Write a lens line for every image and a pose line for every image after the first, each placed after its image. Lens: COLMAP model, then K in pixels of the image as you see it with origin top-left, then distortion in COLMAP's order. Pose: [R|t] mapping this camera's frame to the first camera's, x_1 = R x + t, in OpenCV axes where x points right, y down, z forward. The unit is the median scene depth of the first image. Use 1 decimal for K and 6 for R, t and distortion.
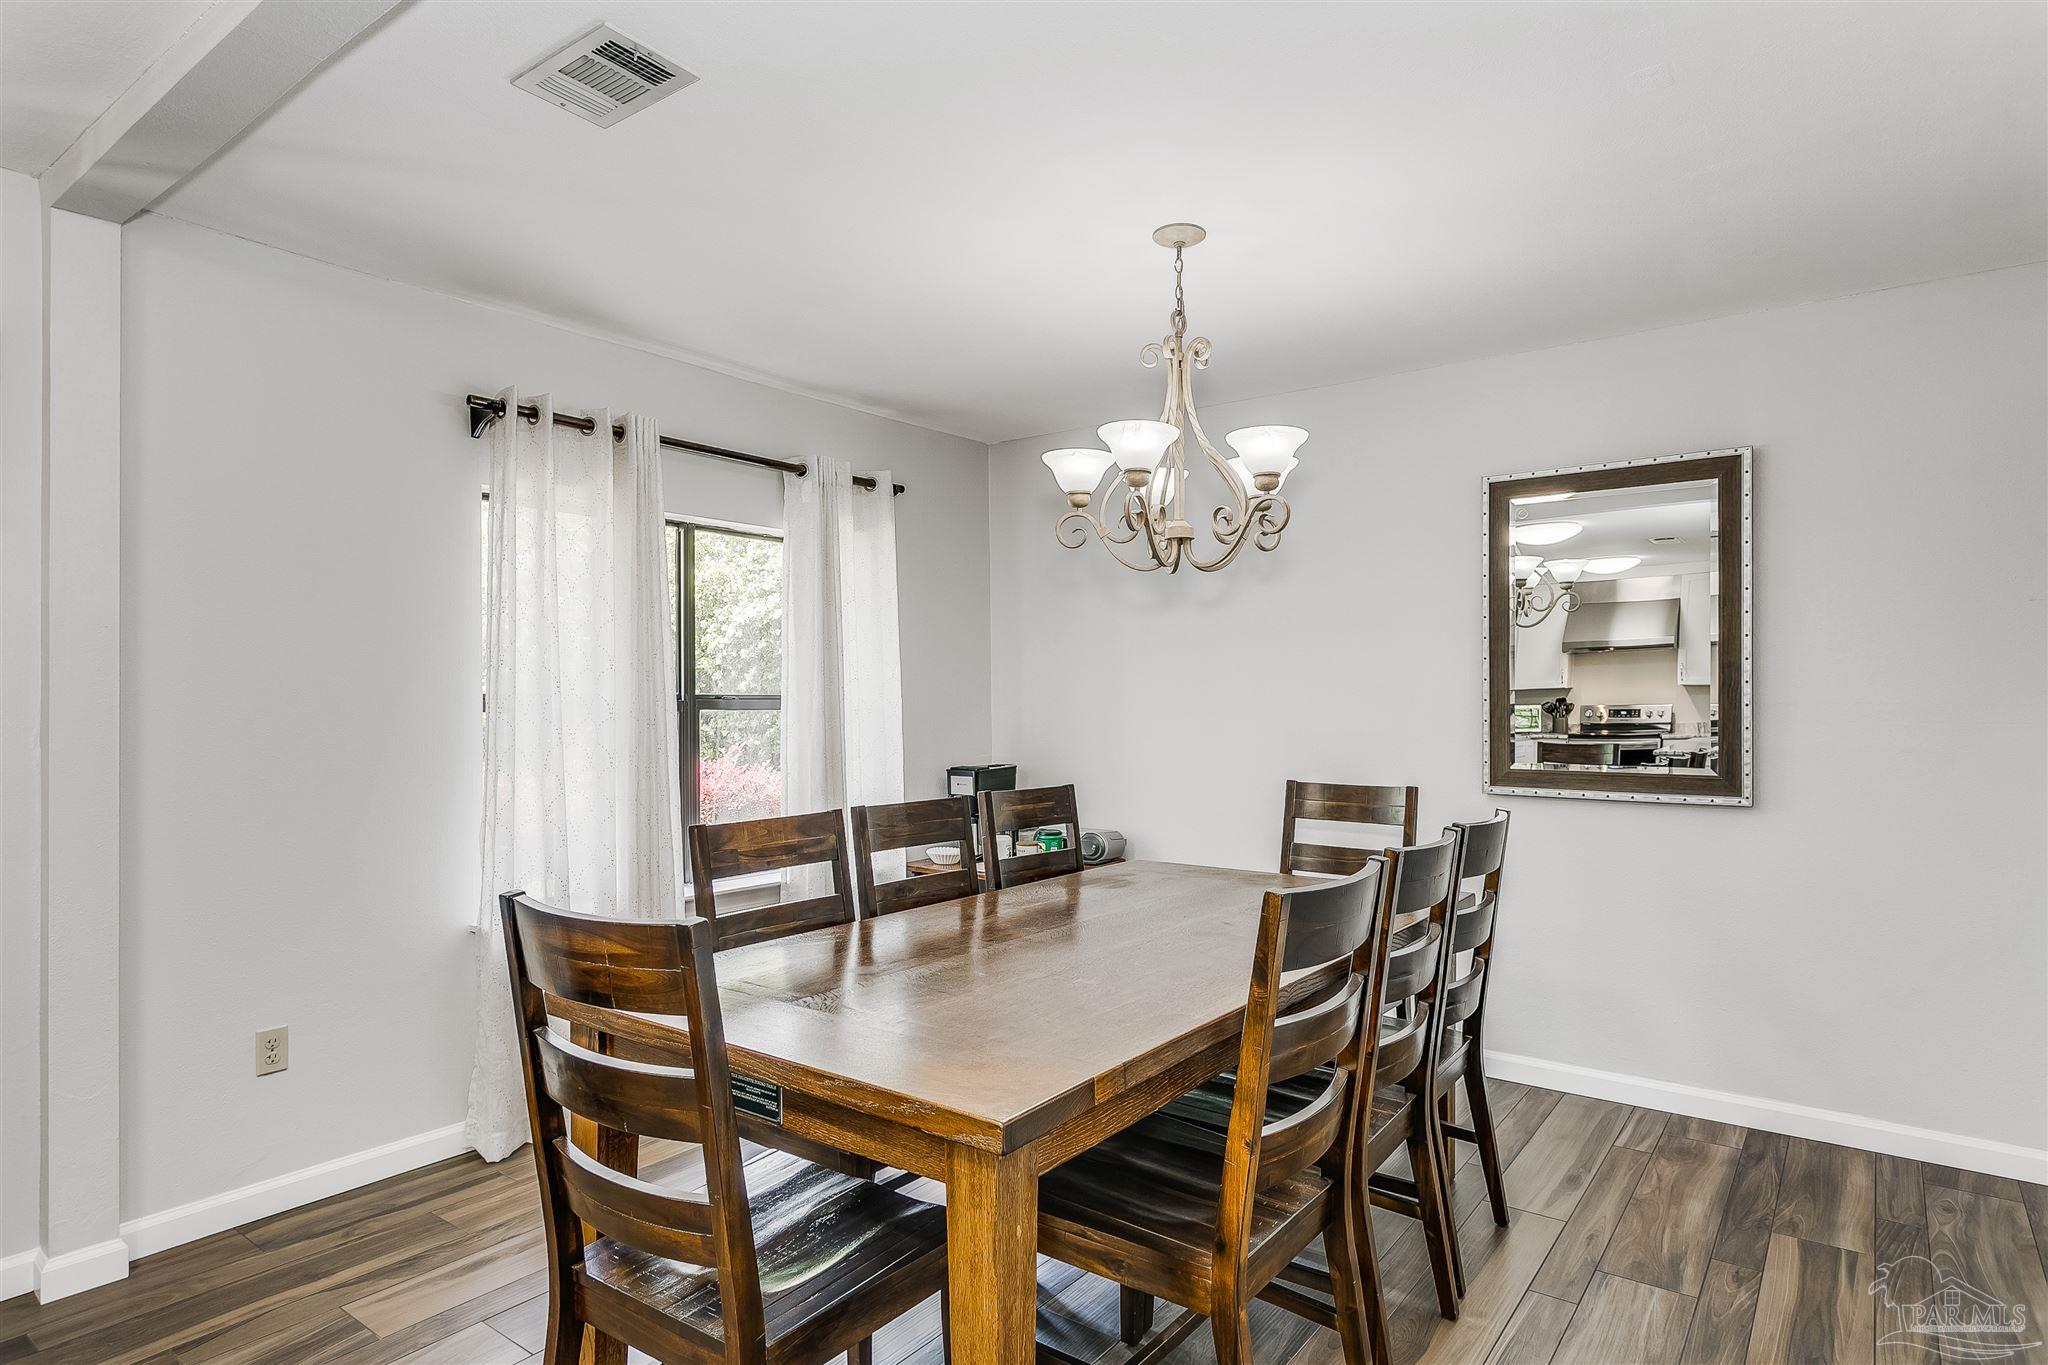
lens RADIAL K [[1115.6, 0, 1020.4], [0, 1115.6, 695.2], [0, 0, 1]] dist [-0.005297, 0.000164]
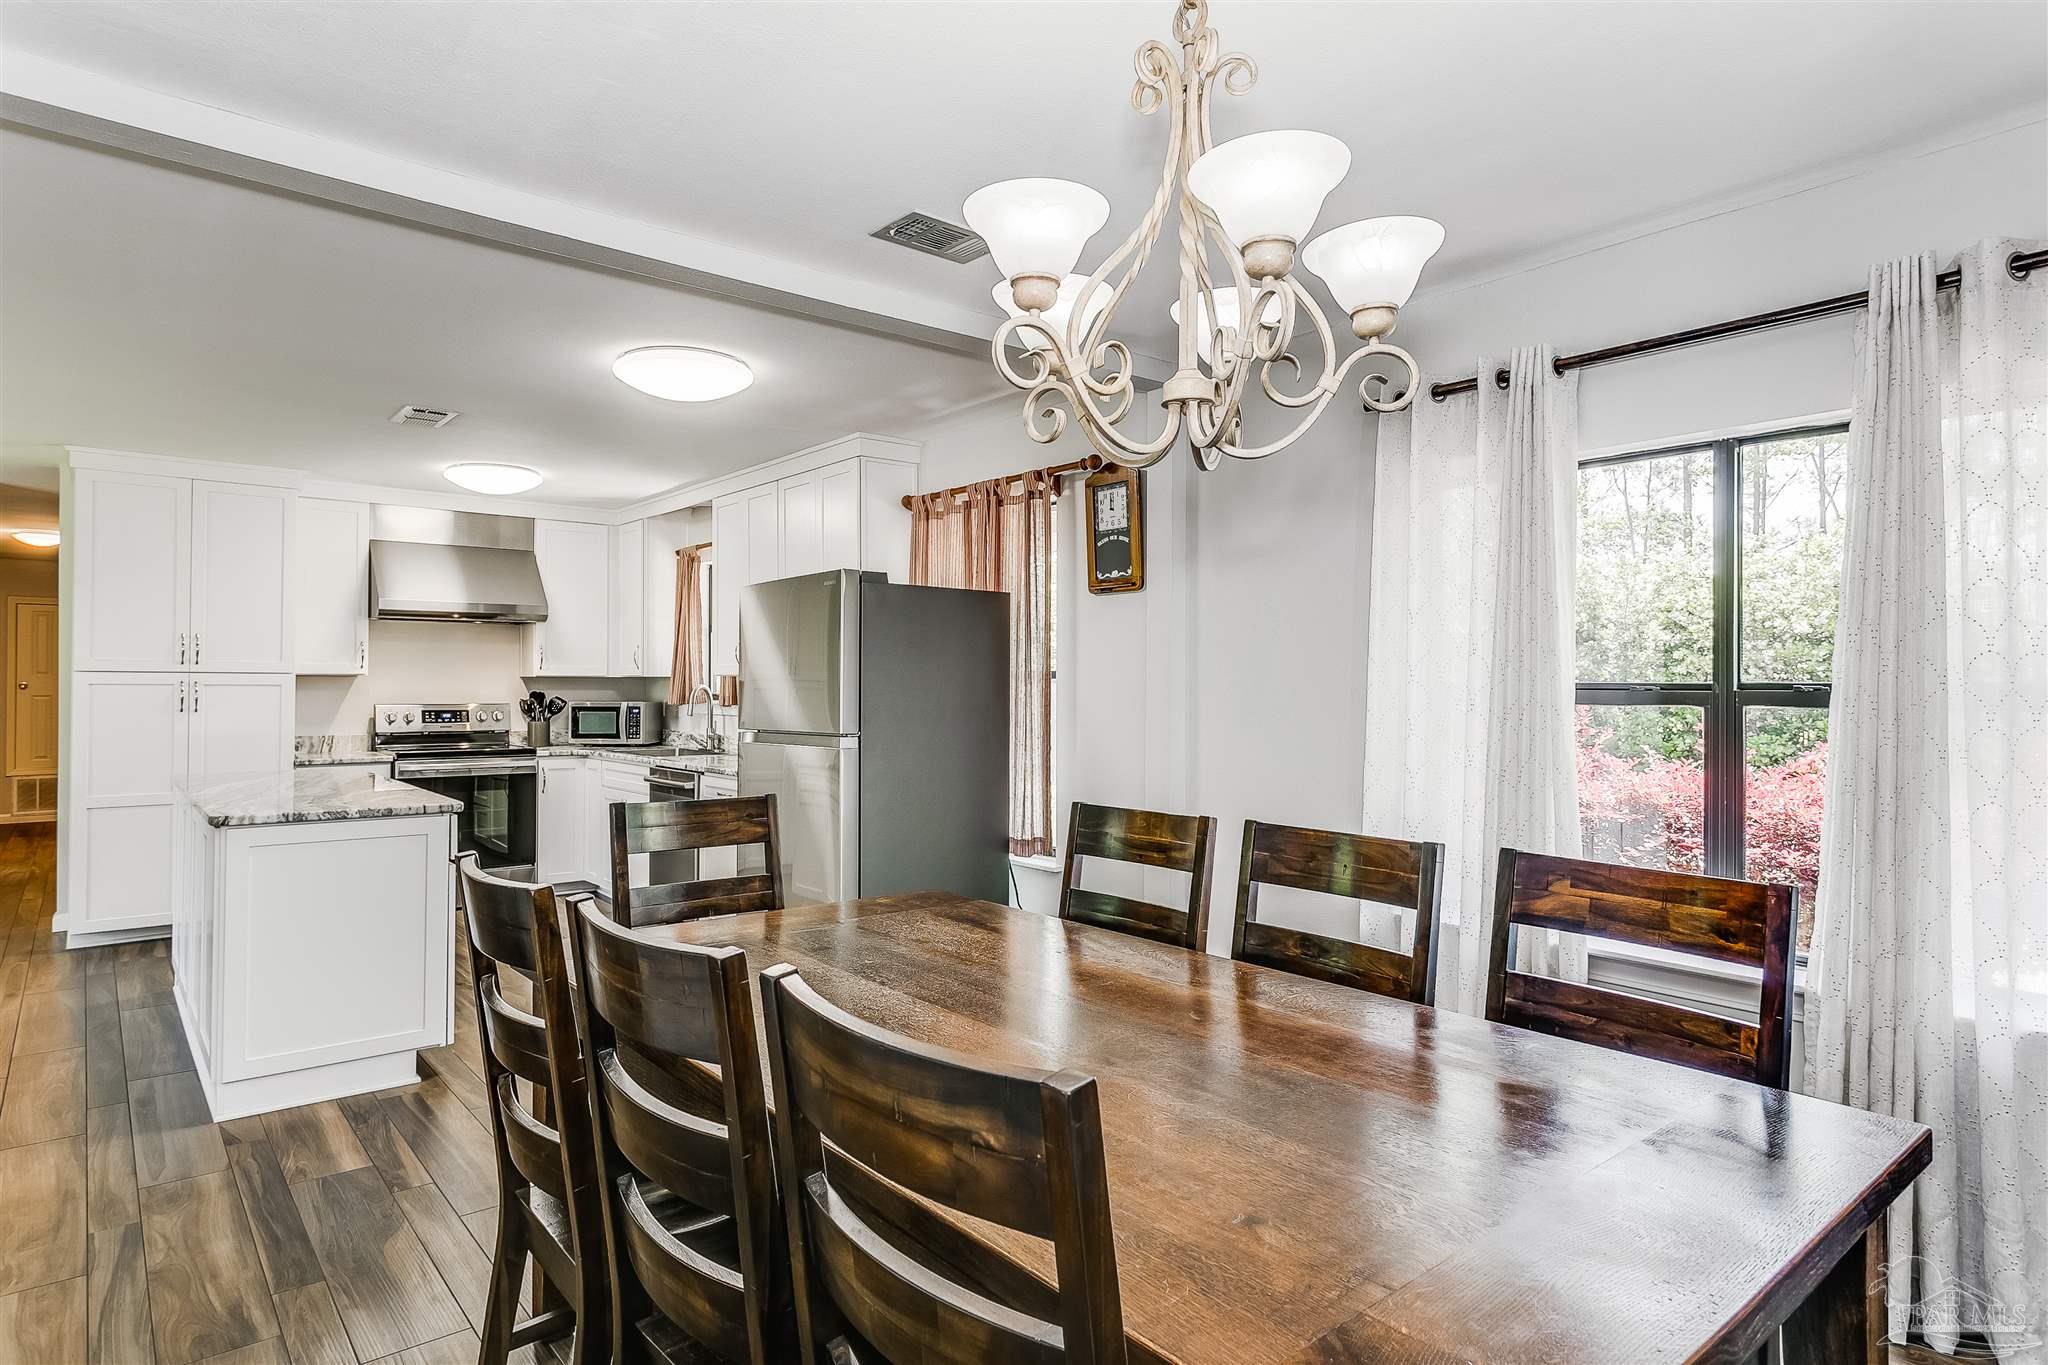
lens RADIAL K [[1115.6, 0, 1028.8], [0, 1115.6, 675.3], [0, 0, 1]] dist [-0.005297, 0.000164]
pose [[-0.224702, -0.007256, -0.974400, 0.566612], [0.000188, 0.999972, -0.007490, 0.000007], [0.974427, -0.001866, -0.224695, 0.848694]]
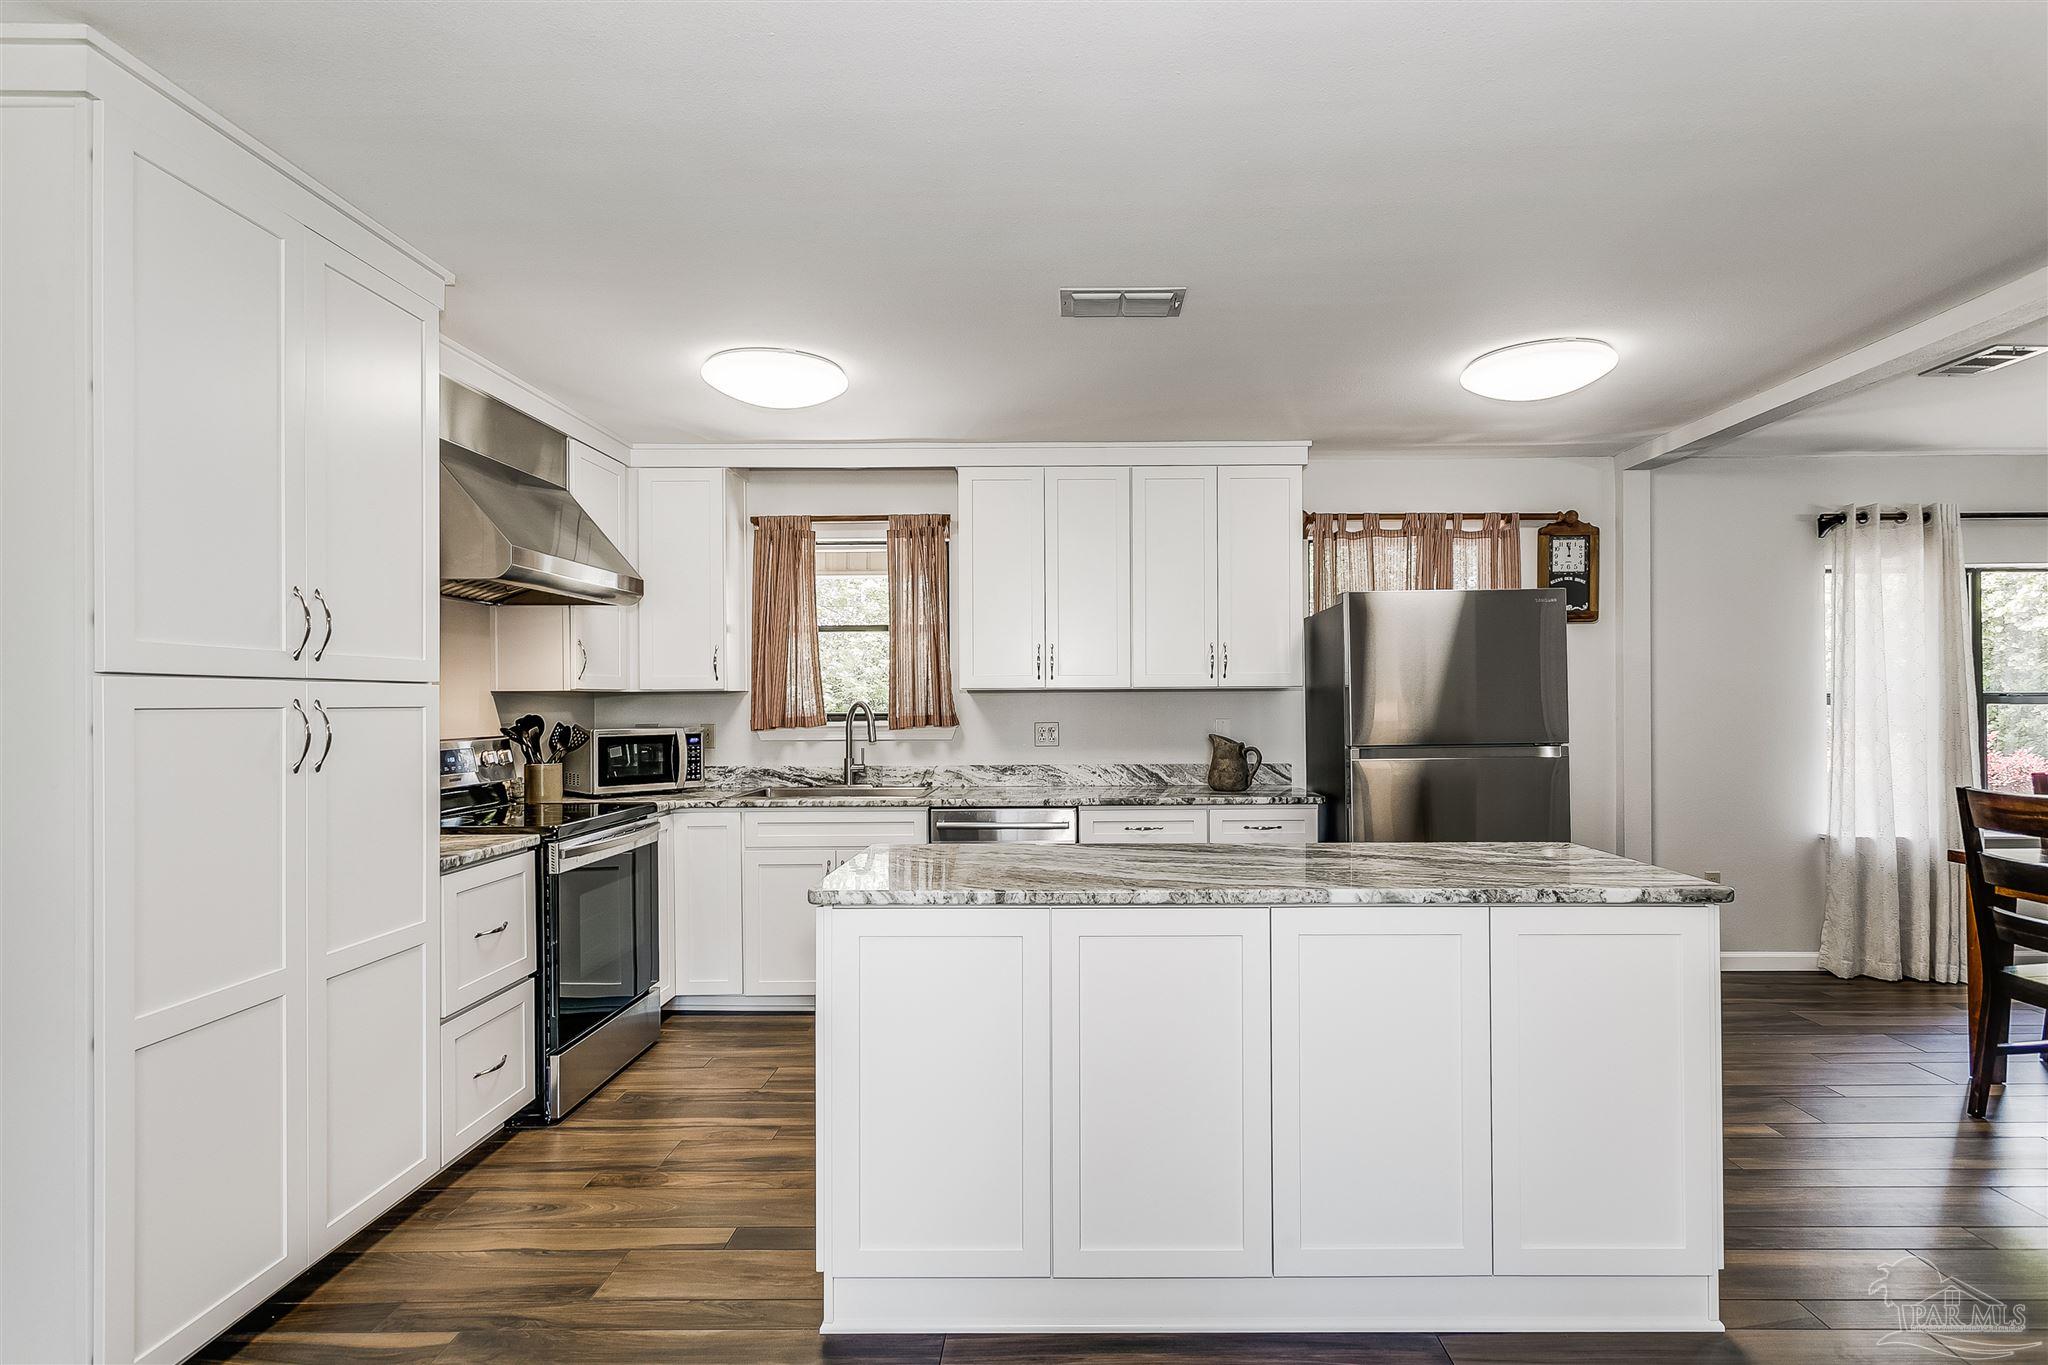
lens RADIAL K [[1010.9, 0, 1044.7], [0, 1010.9, 701.0], [0, 0, 1]] dist [0.001832, 0.001276]
pose [[0.593819, -0.001005, -0.804598, 0.028244], [0.006162, 0.999976, 0.003299, -0.002316], [0.804575, -0.006917, 0.593811, -0.761709]]
